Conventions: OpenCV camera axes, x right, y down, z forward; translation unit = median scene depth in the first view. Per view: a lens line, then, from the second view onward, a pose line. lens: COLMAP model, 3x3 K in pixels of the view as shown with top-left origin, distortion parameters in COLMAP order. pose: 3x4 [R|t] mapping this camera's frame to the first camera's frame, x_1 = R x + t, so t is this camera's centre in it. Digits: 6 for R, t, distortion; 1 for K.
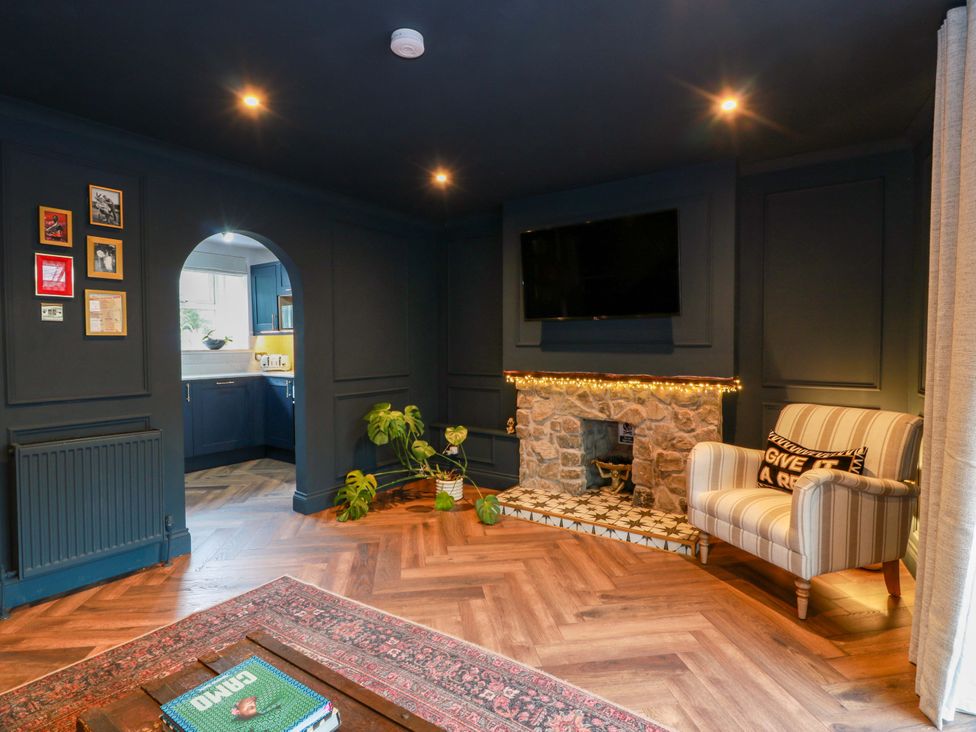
lens RADIAL K [[505.3, 0, 488.3], [0, 505.3, 365.2], [0, 0, 1]] dist [-0.018684, -0.002089]
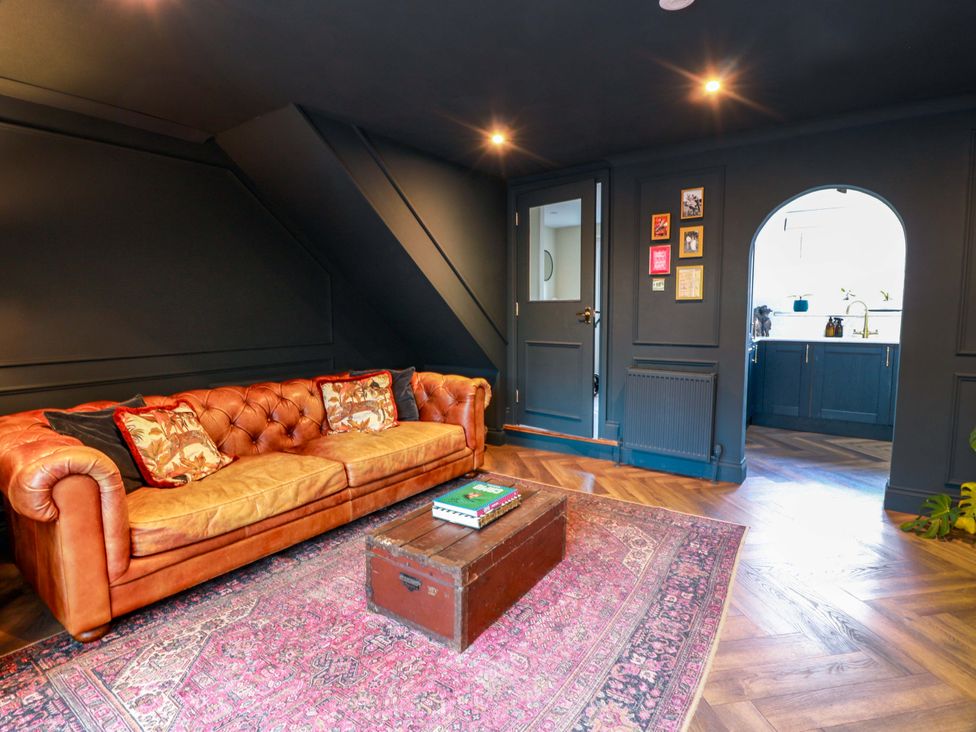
lens RADIAL K [[505.3, 0, 488.4], [0, 505.3, 362.2], [0, 0, 1]] dist [-0.018684, -0.002089]
pose [[-0.003629, 0.108959, -0.994040, 0.648699], [-0.034532, 0.993440, 0.109019, -0.020475], [0.999397, 0.034722, 0.000157, 0.475972]]
